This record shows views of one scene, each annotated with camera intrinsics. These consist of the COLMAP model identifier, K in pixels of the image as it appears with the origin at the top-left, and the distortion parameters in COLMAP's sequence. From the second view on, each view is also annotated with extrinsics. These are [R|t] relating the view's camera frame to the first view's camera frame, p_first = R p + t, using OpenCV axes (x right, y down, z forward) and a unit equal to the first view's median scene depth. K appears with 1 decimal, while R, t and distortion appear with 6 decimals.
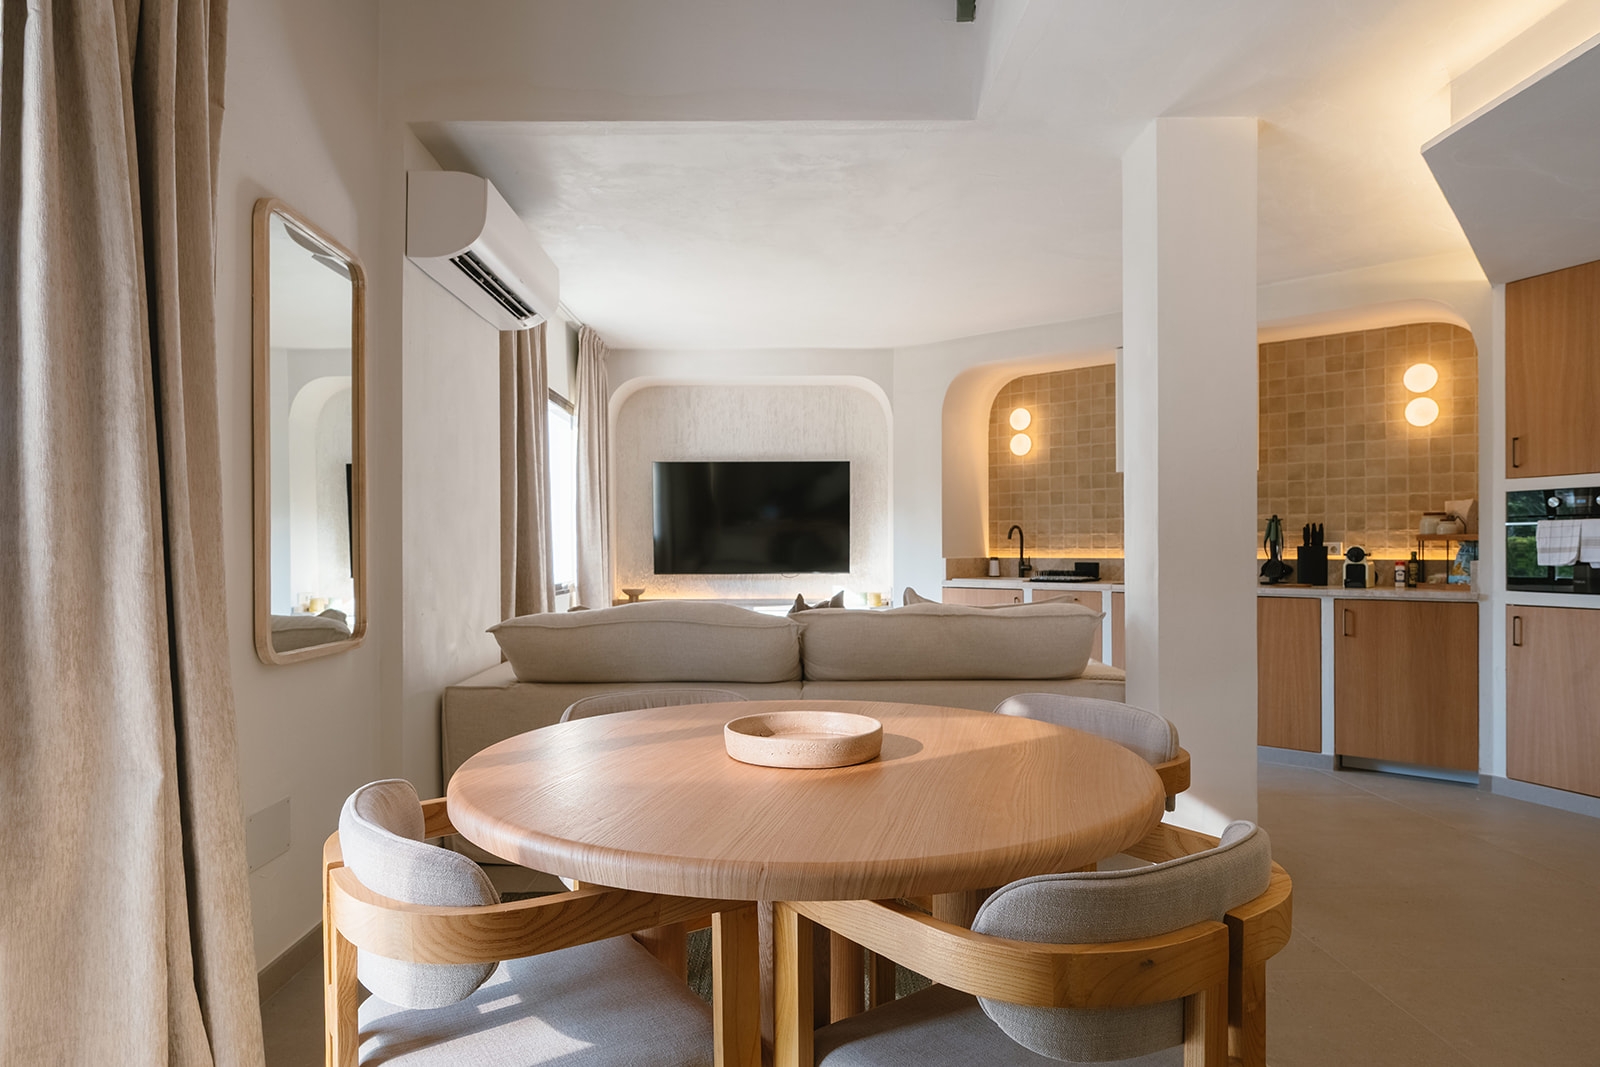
lens RADIAL K [[909.6, 0, 812.6], [0, 909.6, 547.2], [0, 0, 1]] dist [-0.001156, -0.000594]
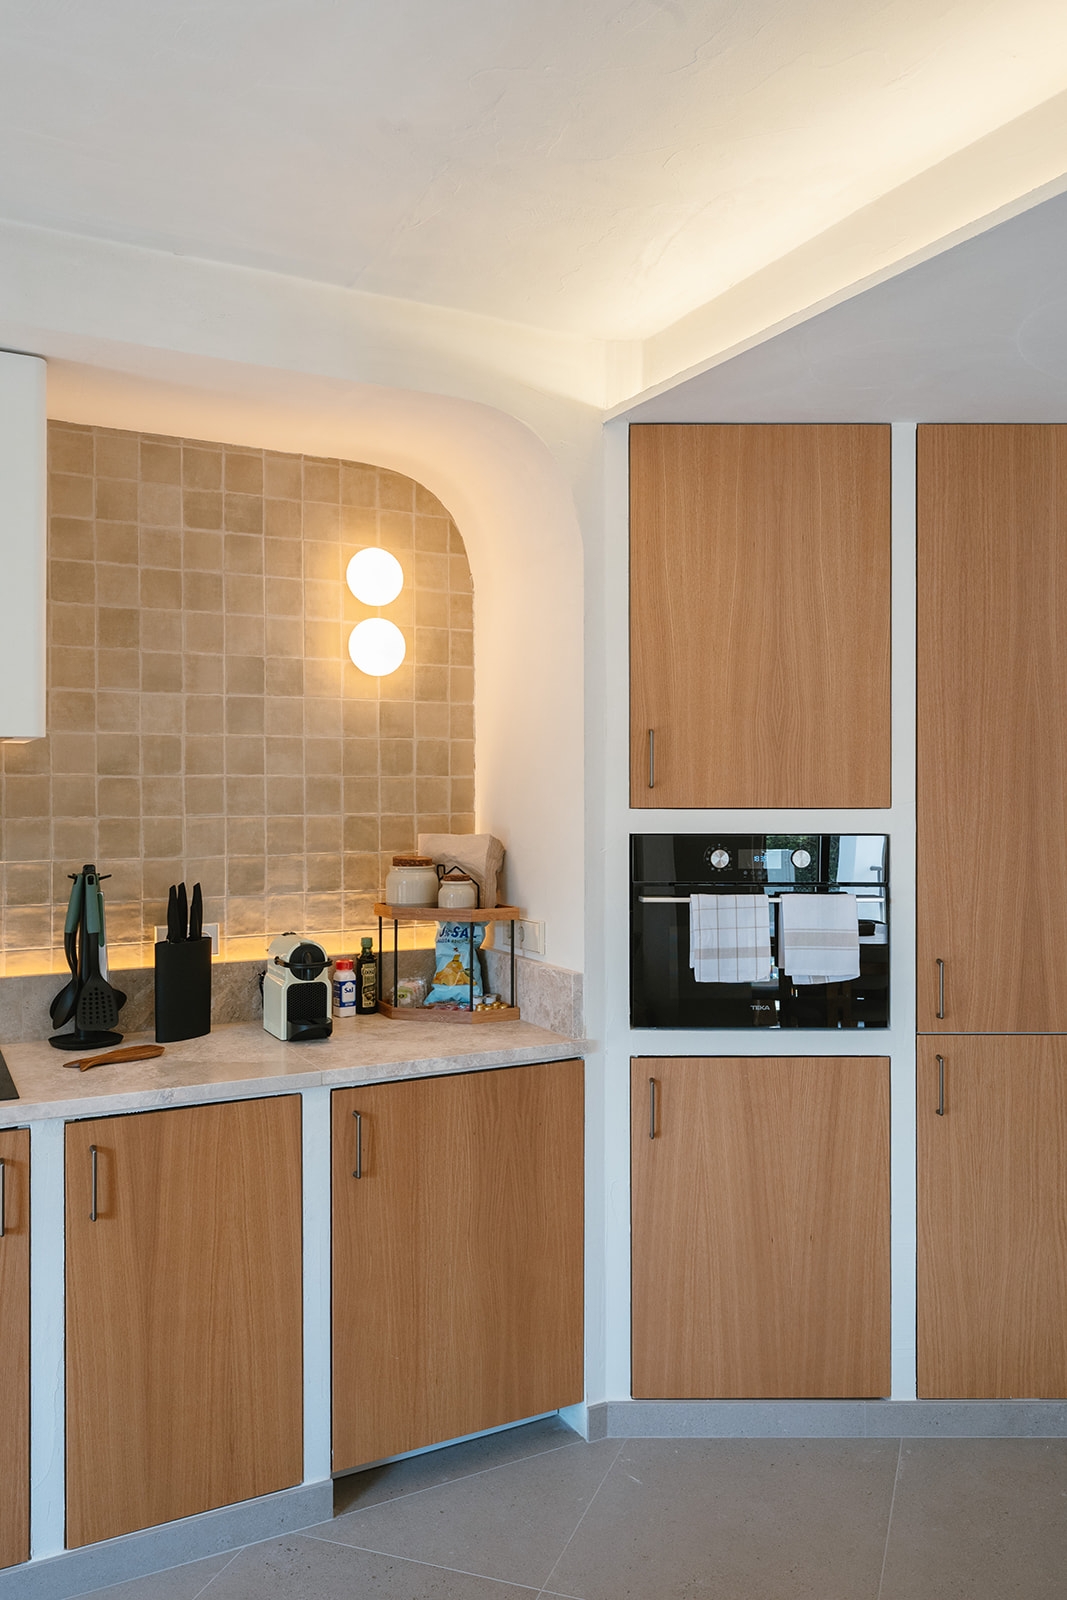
lens RADIAL K [[1206.2, 0, 534.3], [0, 1206.2, 791.6], [0, 0, 1]] dist [-0.001137, 0.010148]
pose [[0.351543, -0.004084, 0.936163, 0.097158], [-0.000348, 0.999990, 0.004493, -0.073716], [-0.936172, -0.001905, 0.351538, 0.681563]]
